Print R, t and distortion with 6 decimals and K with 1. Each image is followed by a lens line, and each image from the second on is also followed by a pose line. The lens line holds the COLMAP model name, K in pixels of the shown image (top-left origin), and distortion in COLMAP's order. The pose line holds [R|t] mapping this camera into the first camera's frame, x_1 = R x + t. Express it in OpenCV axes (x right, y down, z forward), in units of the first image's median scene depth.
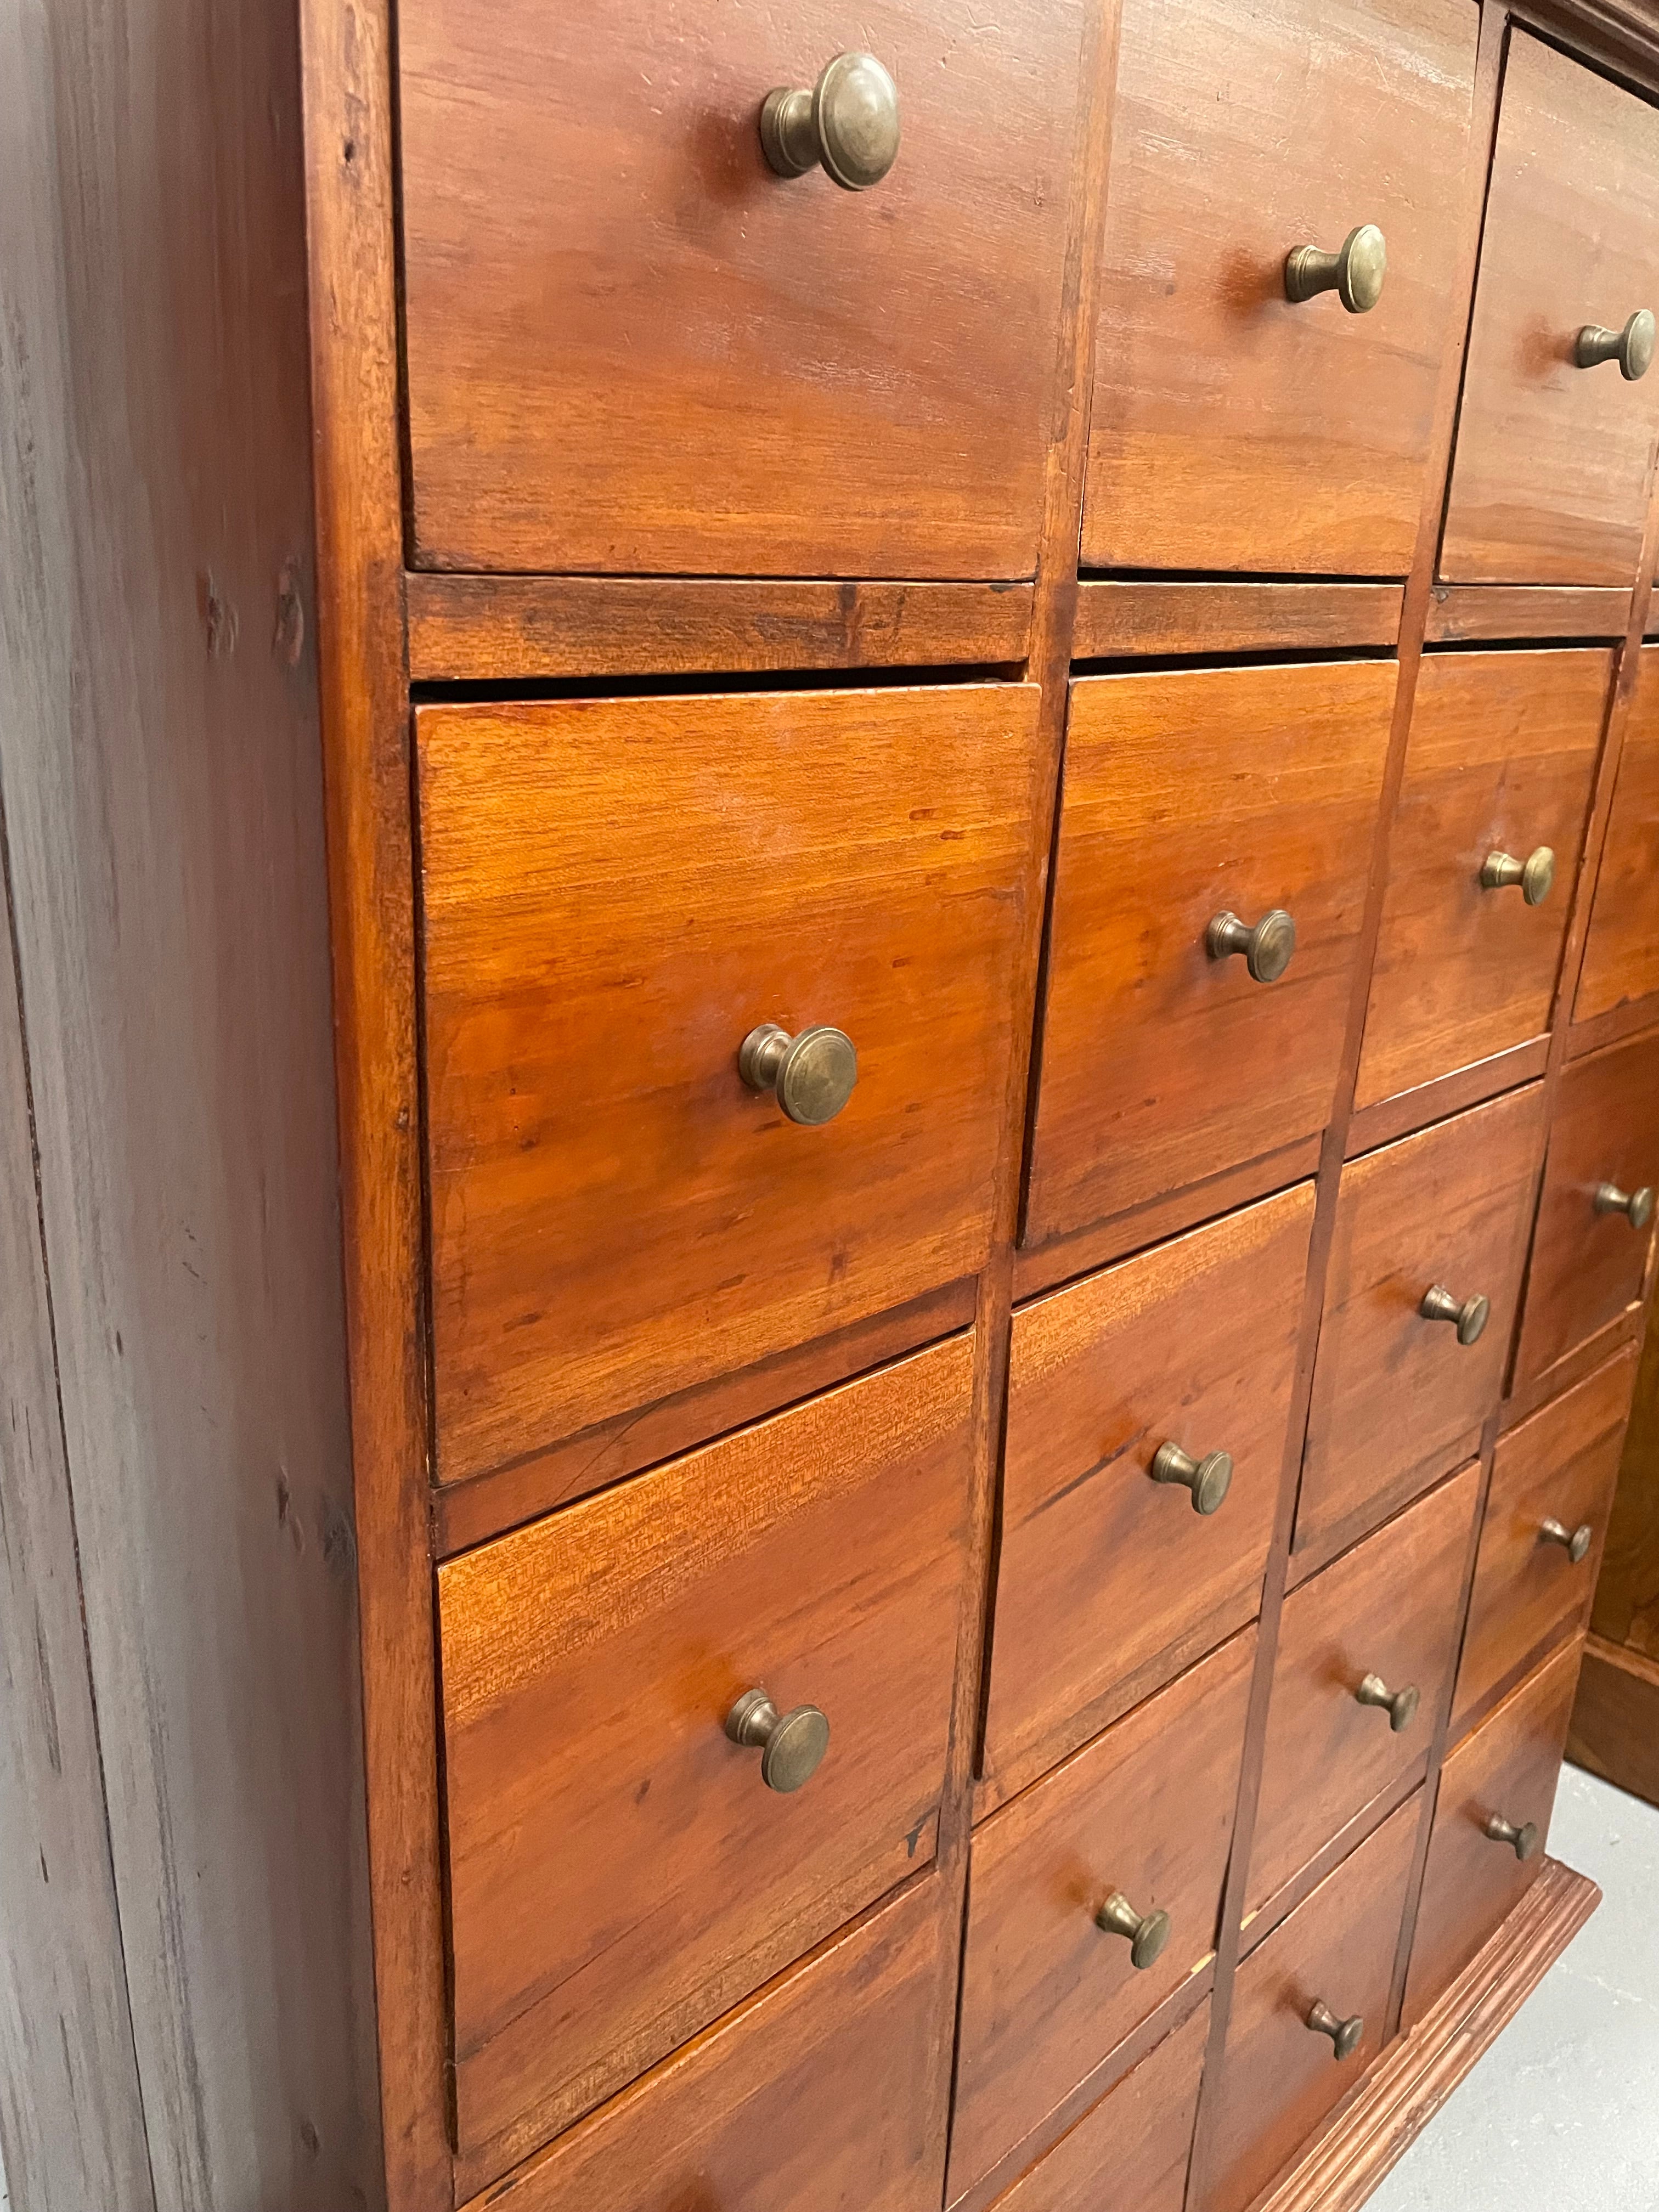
lens RADIAL K [[1675.7, 0, 819.7], [0, 1675.7, 1058.0], [0, 0, 1]] dist [0.083861, -0.114643]
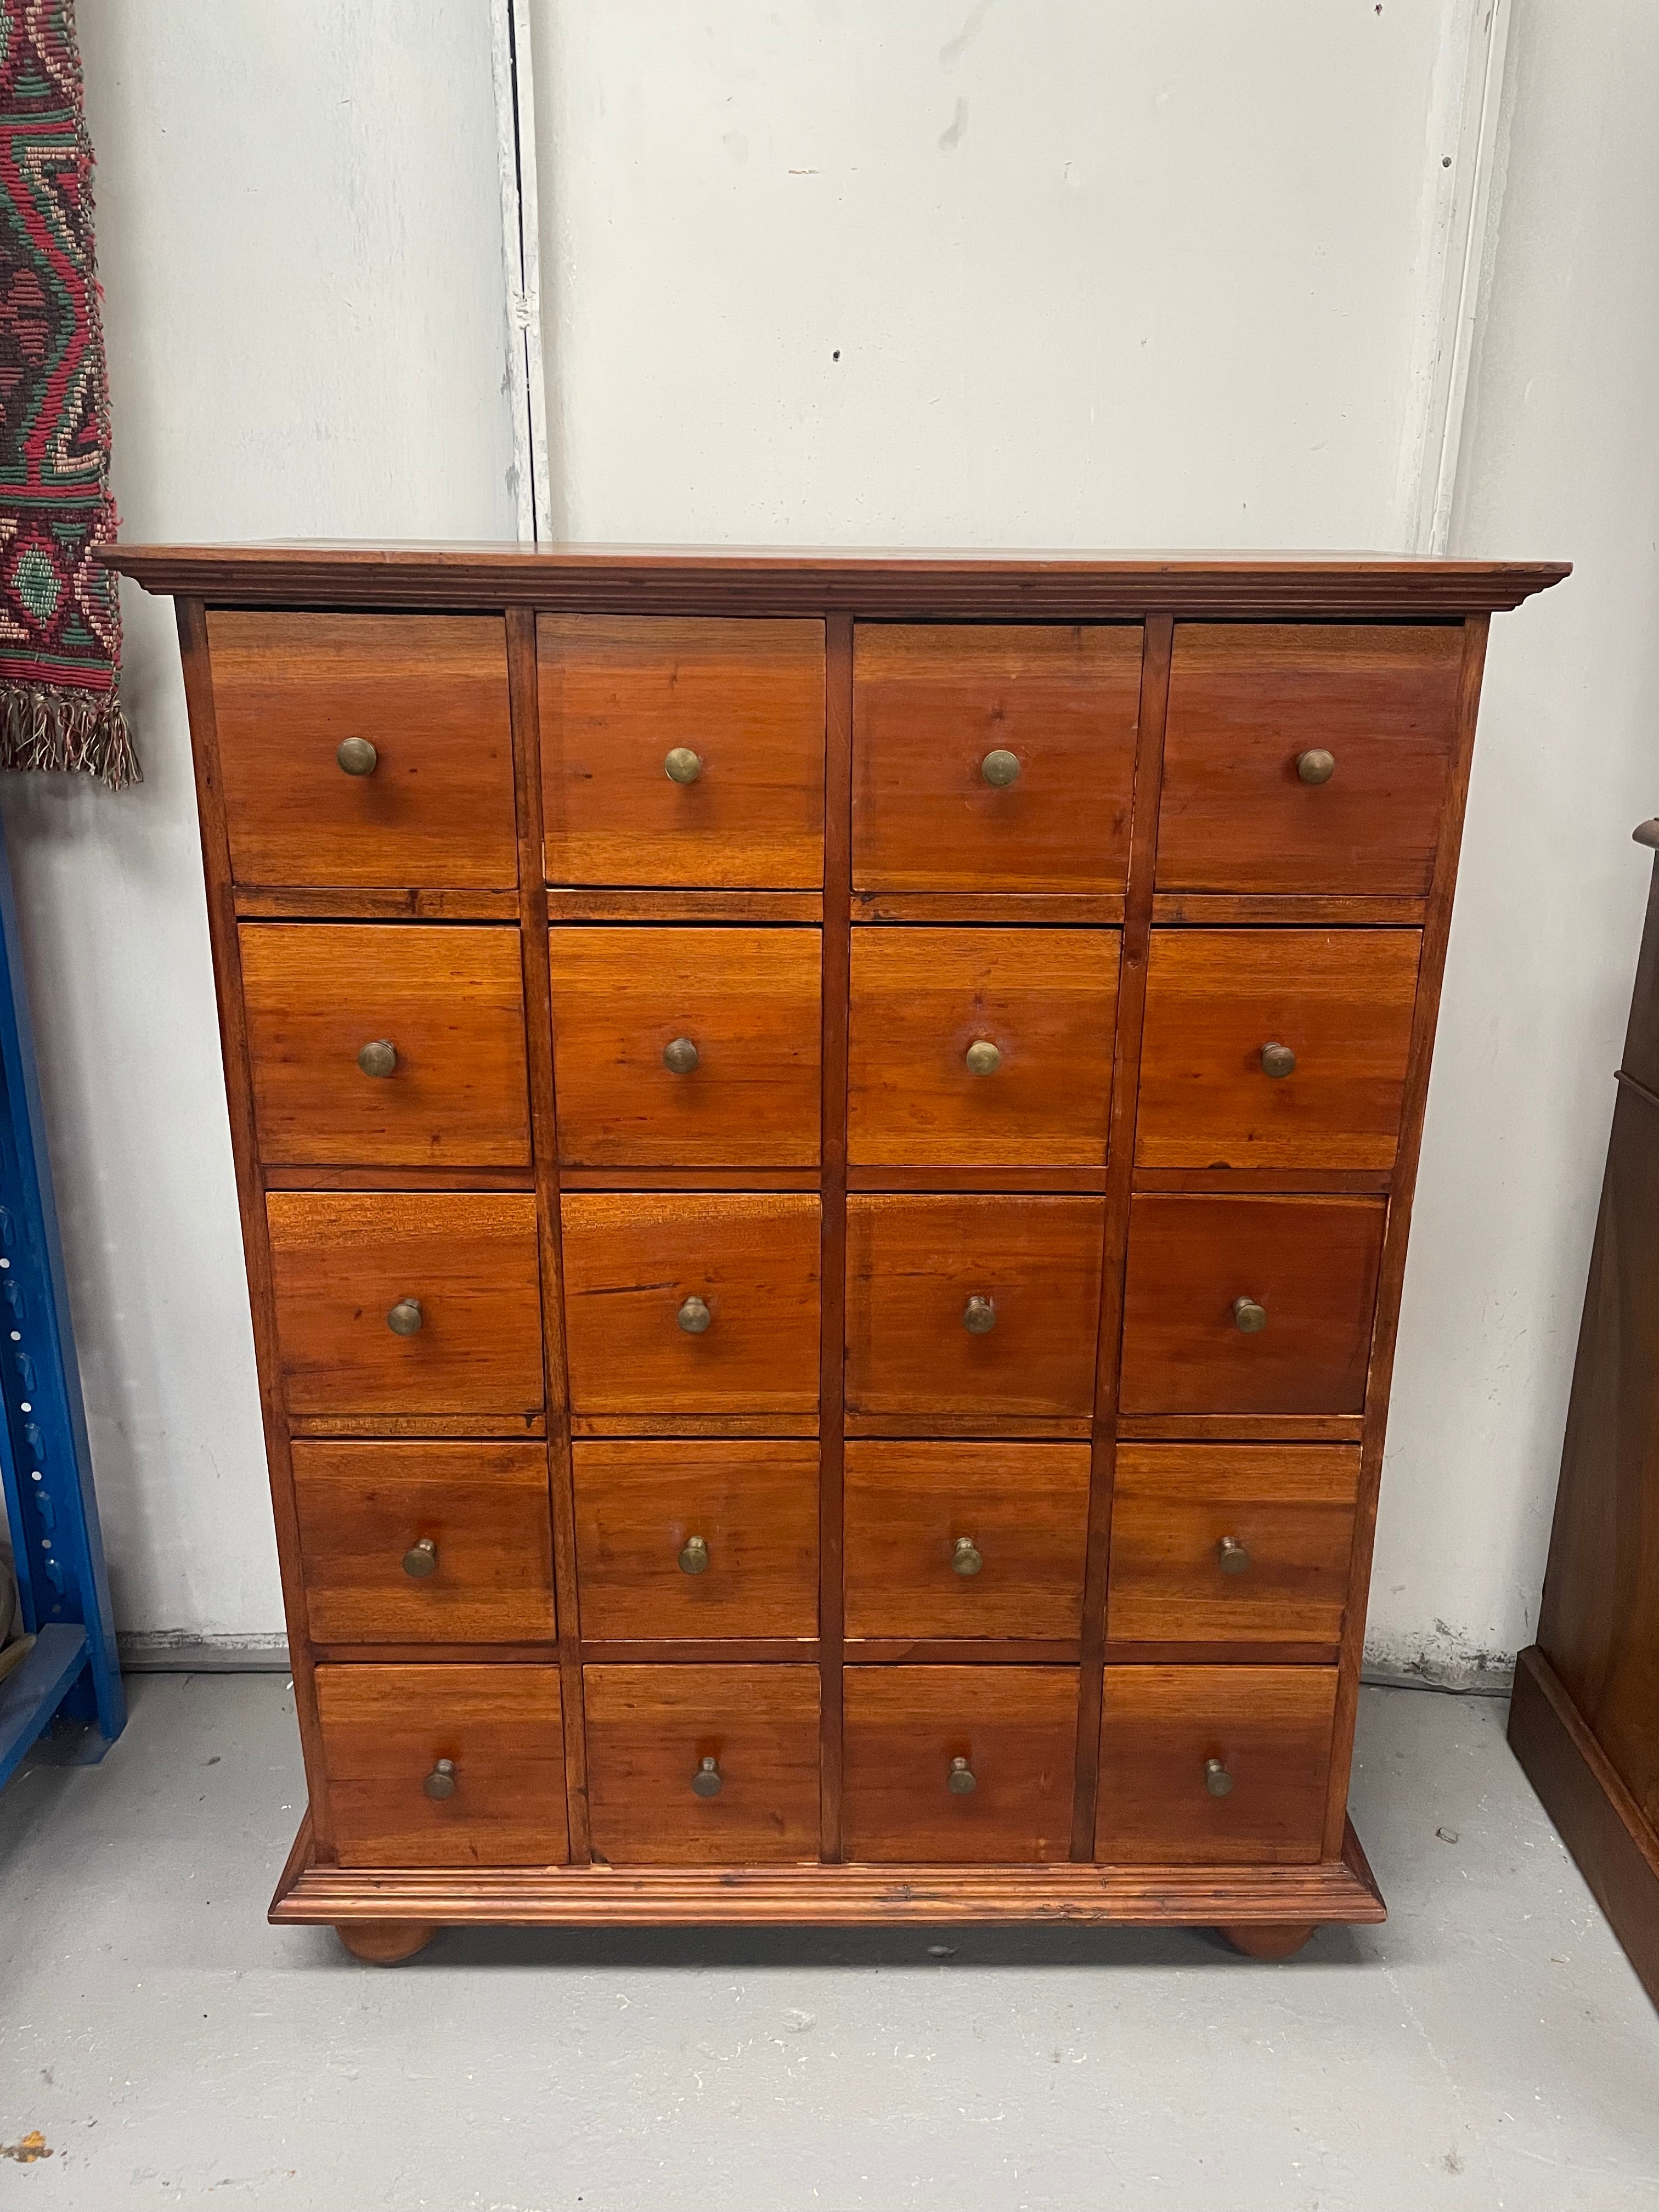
lens RADIAL K [[1675.7, 0, 838.8], [0, 1675.7, 1058.7], [0, 0, 1]] dist [0.083861, -0.114643]
pose [[0.724453, 0.182990, -0.664593, 2.088212], [-0.188549, 0.979957, 0.064292, -0.273055], [0.663037, 0.078732, 0.744435, -0.509707]]
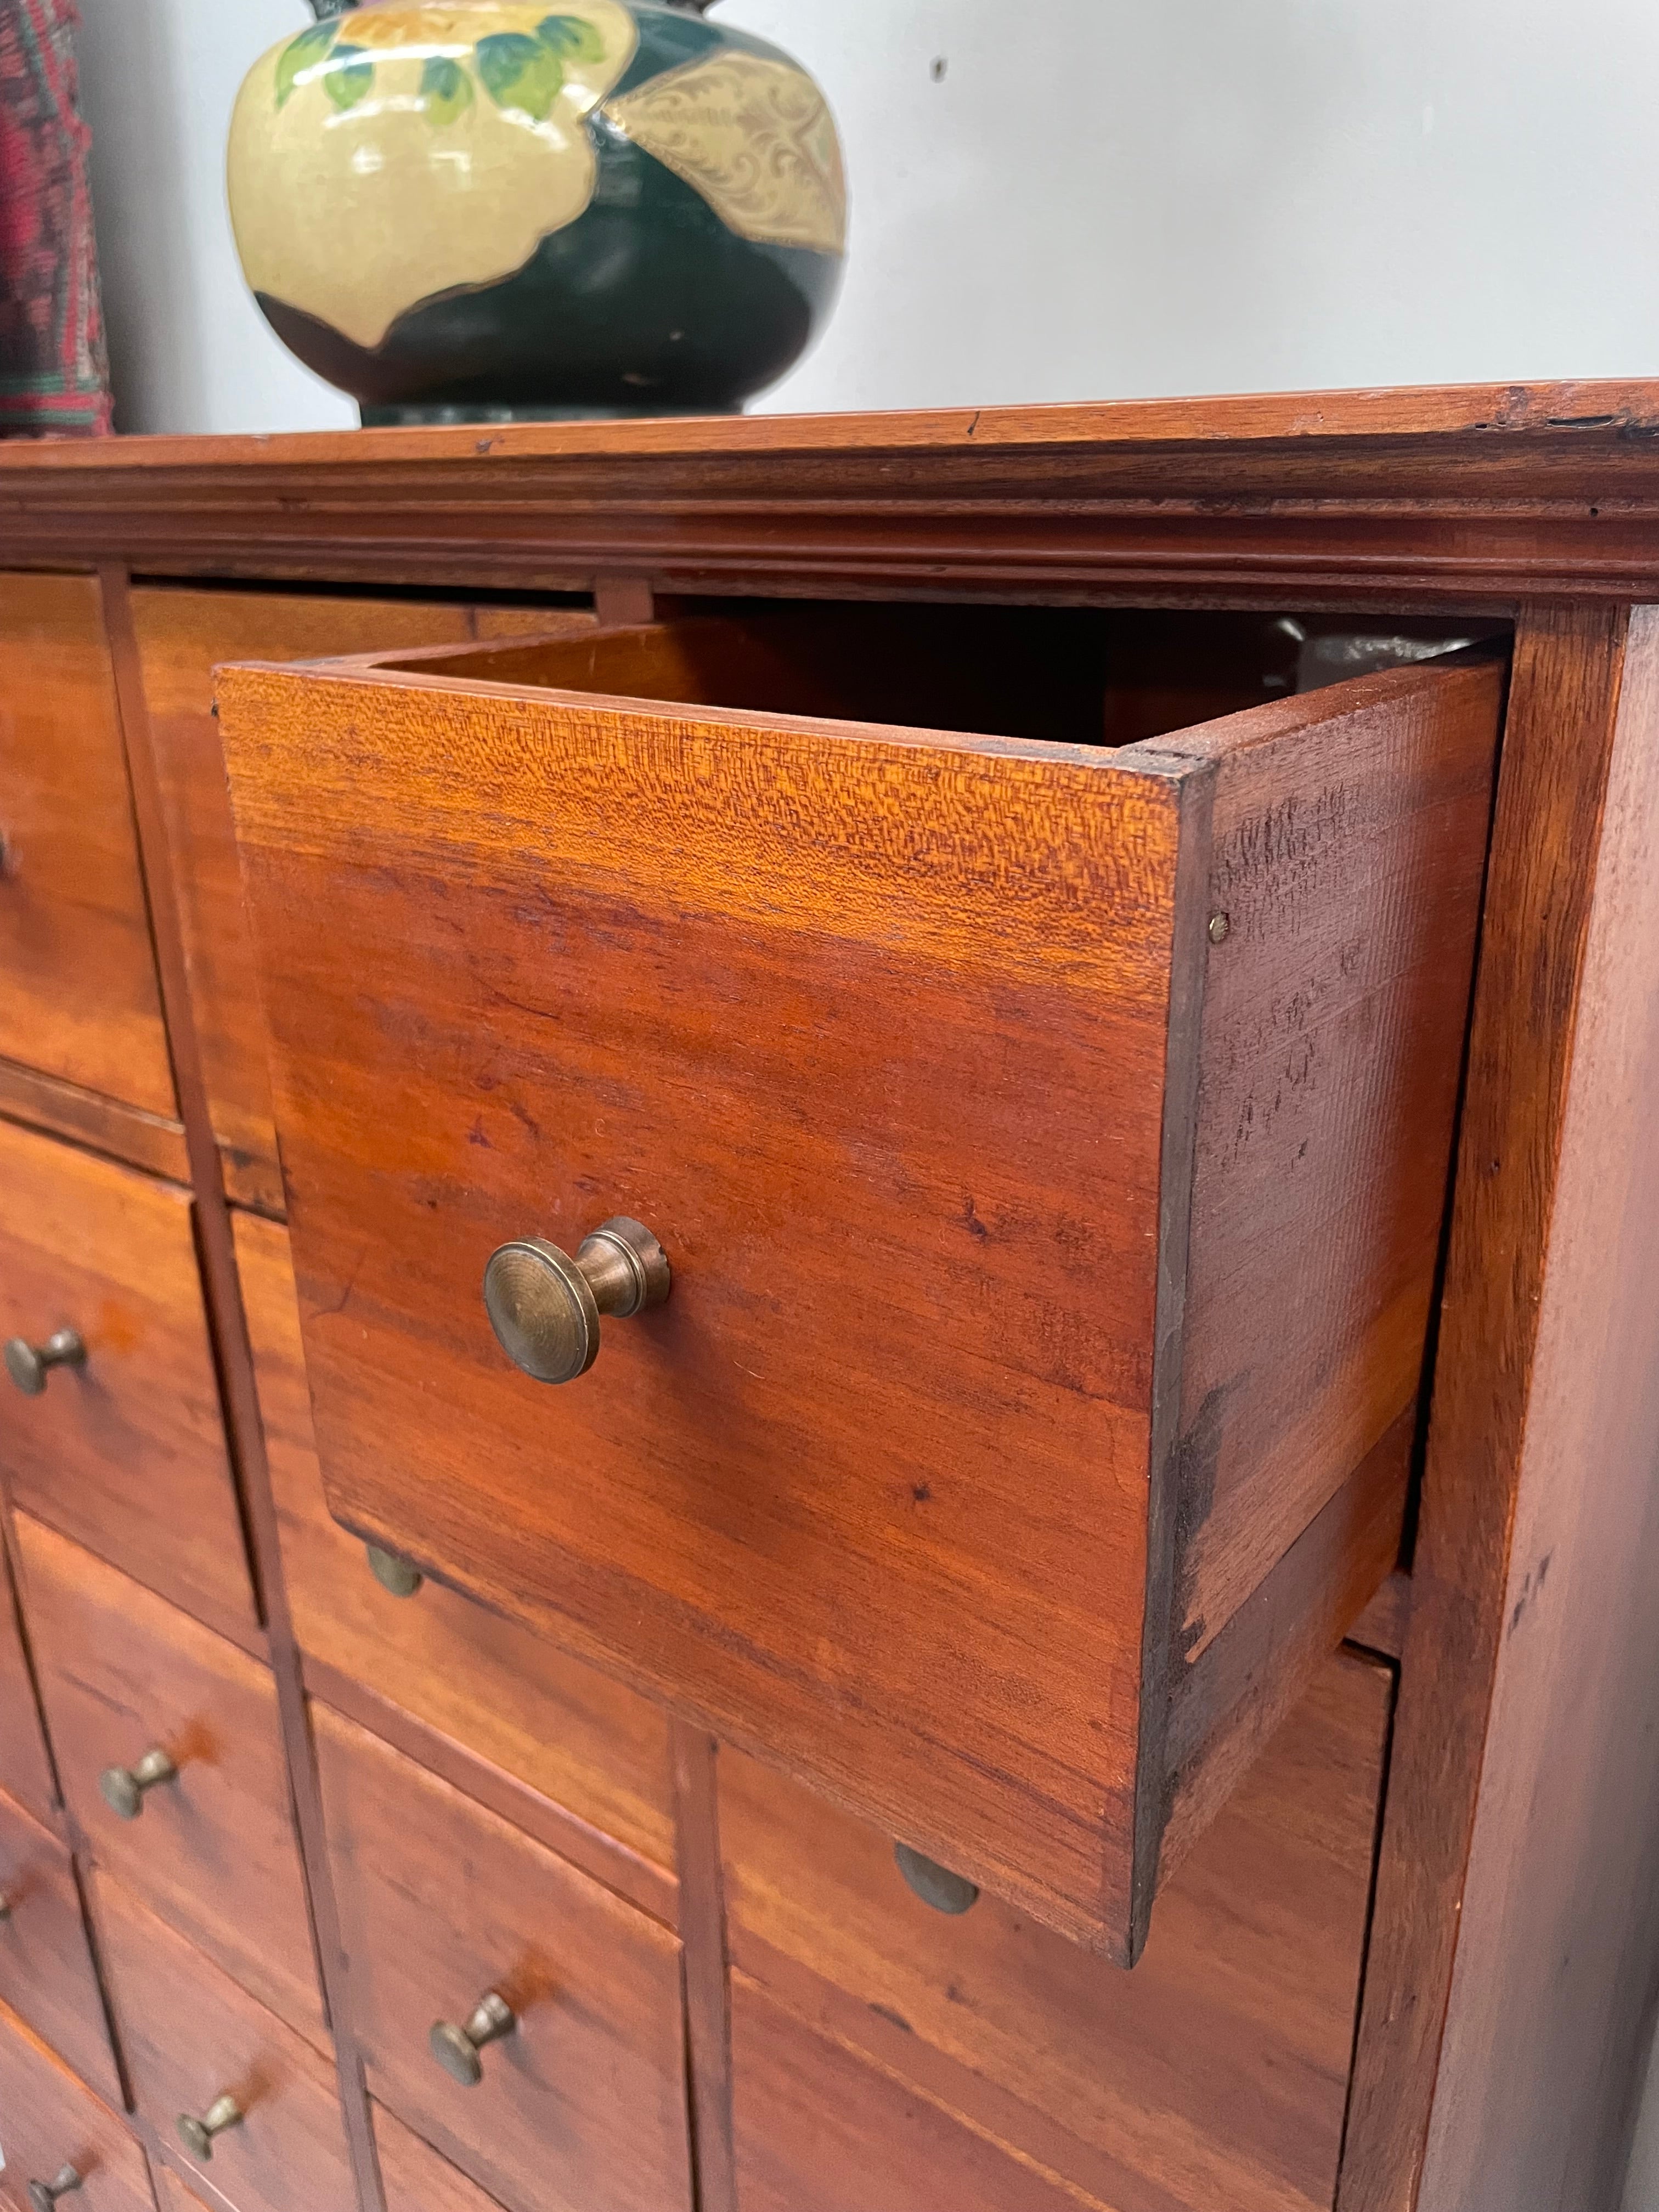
lens RADIAL K [[1718.9, 0, 819.9], [0, 1718.9, 1048.8], [0, 0, 1]] dist [0.003336, -0.005757]
pose [[0.139446, 0.288376, -0.947309, 1.623603], [-0.267633, 0.932028, 0.244328, -0.817152], [0.953377, 0.219461, 0.207147, 1.409678]]
